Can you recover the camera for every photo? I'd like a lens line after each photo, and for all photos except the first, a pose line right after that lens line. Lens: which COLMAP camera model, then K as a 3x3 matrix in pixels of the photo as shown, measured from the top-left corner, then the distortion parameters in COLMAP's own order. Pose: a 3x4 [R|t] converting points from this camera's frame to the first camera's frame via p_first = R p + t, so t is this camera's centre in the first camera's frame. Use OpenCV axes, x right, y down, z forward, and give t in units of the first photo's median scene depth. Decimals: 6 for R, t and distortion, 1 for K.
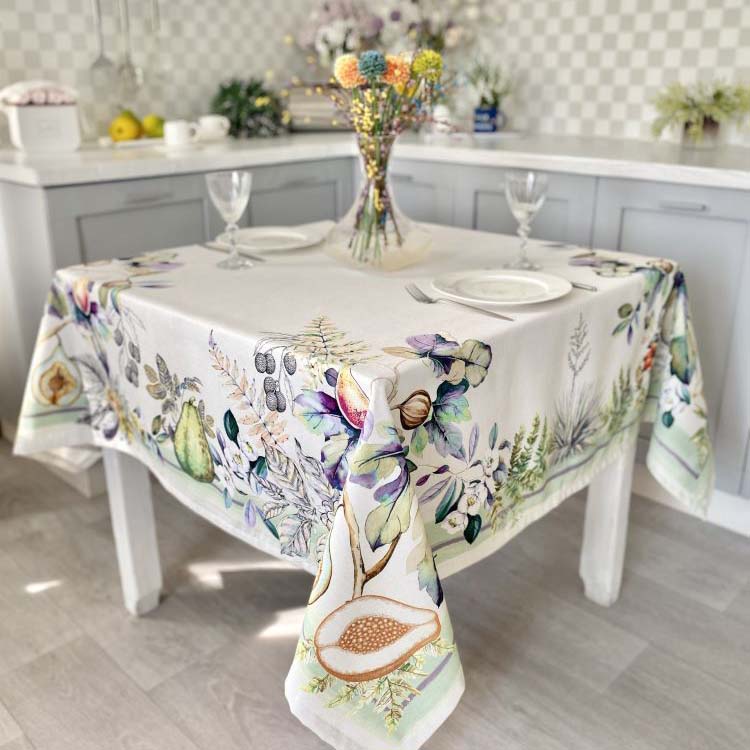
lens RADIAL K [[764.5, 0, 376.1], [0, 764.5, 323.2], [0, 0, 1]] dist [0.108846, -0.256446]
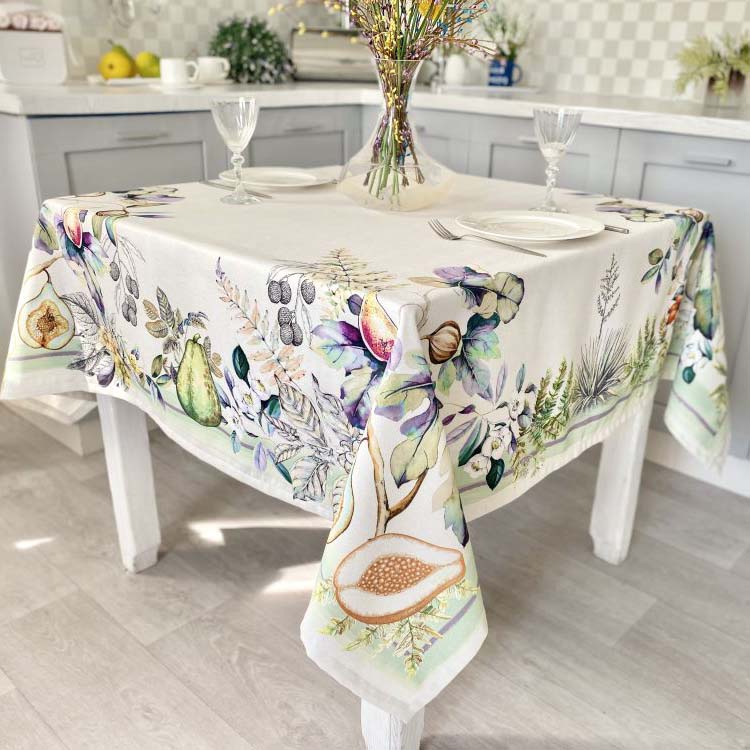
lens RADIAL K [[758.4, 0, 411.3], [0, 758.4, 366.4], [0, 0, 1]] dist [0.146978, -0.347510]
pose [[0.998332, 0.018004, 0.054851, -0.033604], [-0.022189, 0.996809, 0.076673, 0.062396], [-0.053295, -0.077762, 0.995546, 0.069644]]
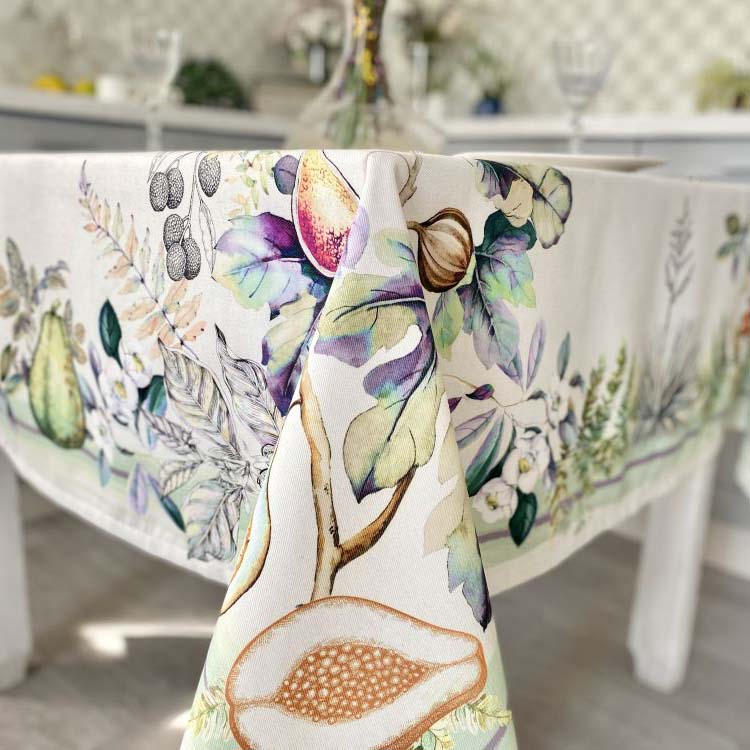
lens RADIAL K [[763.8, 0, 375.0], [0, 763.8, 375.0], [0, 0, 1]] dist [0.109657, -0.338293]
pose [[0.998579, 0.034857, 0.040319, -0.012474], [-0.031689, 0.996549, -0.076721, 0.206307], [-0.042854, 0.075334, 0.996237, 0.420457]]
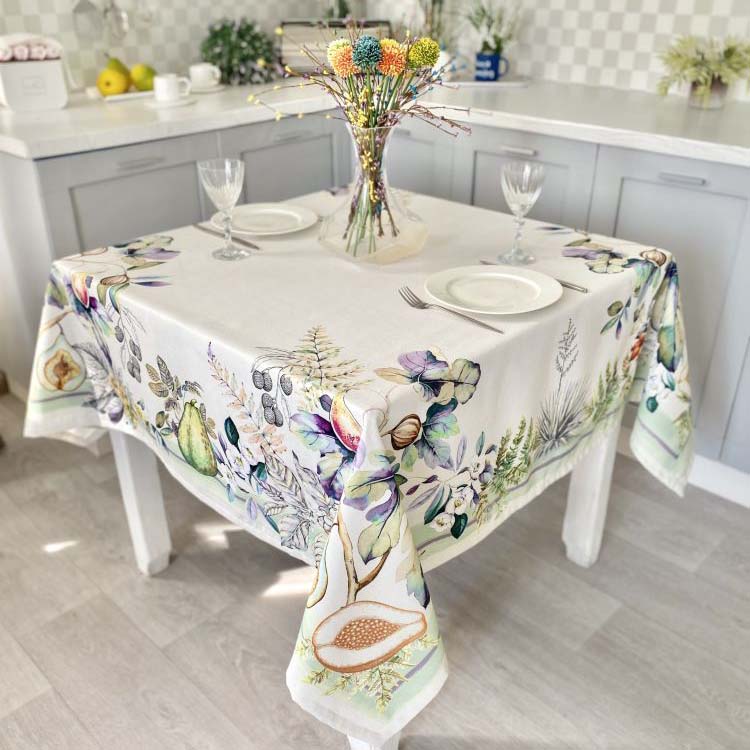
lens RADIAL K [[759.7, 0, 375.2], [0, 759.7, 364.5], [0, 0, 1]] dist [0.139225, -0.316664]
pose [[0.999998, 0.001658, -0.000886, 0.008589], [-0.001488, 0.986173, 0.165713, -0.131210], [0.001148, -0.165712, 0.986174, -0.015929]]
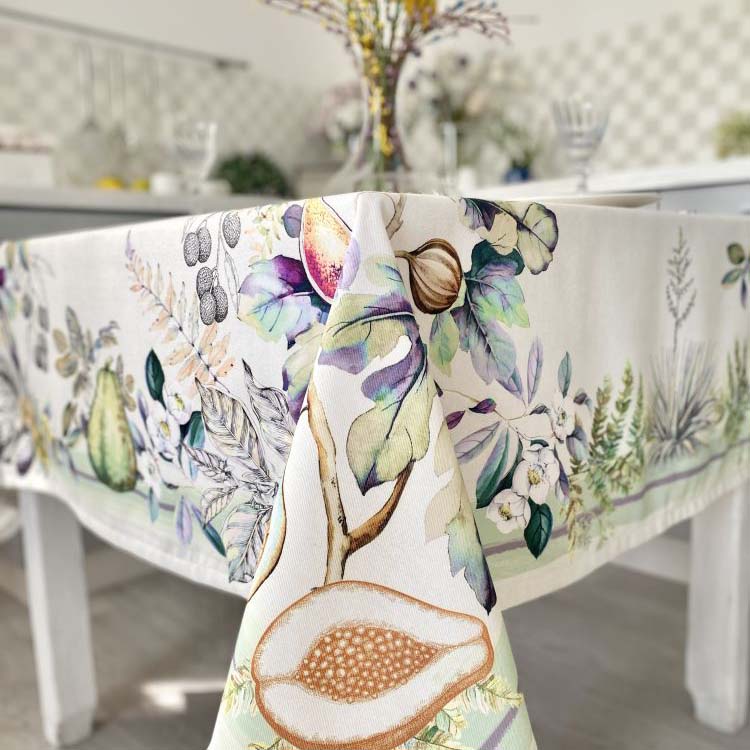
lens RADIAL K [[763.8, 0, 375.0], [0, 763.8, 375.0], [0, 0, 1]] dist [0.109657, -0.338293]
pose [[0.998992, -0.020759, -0.039794, 0.022755], [0.013298, 0.983701, -0.179320, 0.252677], [0.042868, 0.178611, 0.982986, 0.371772]]
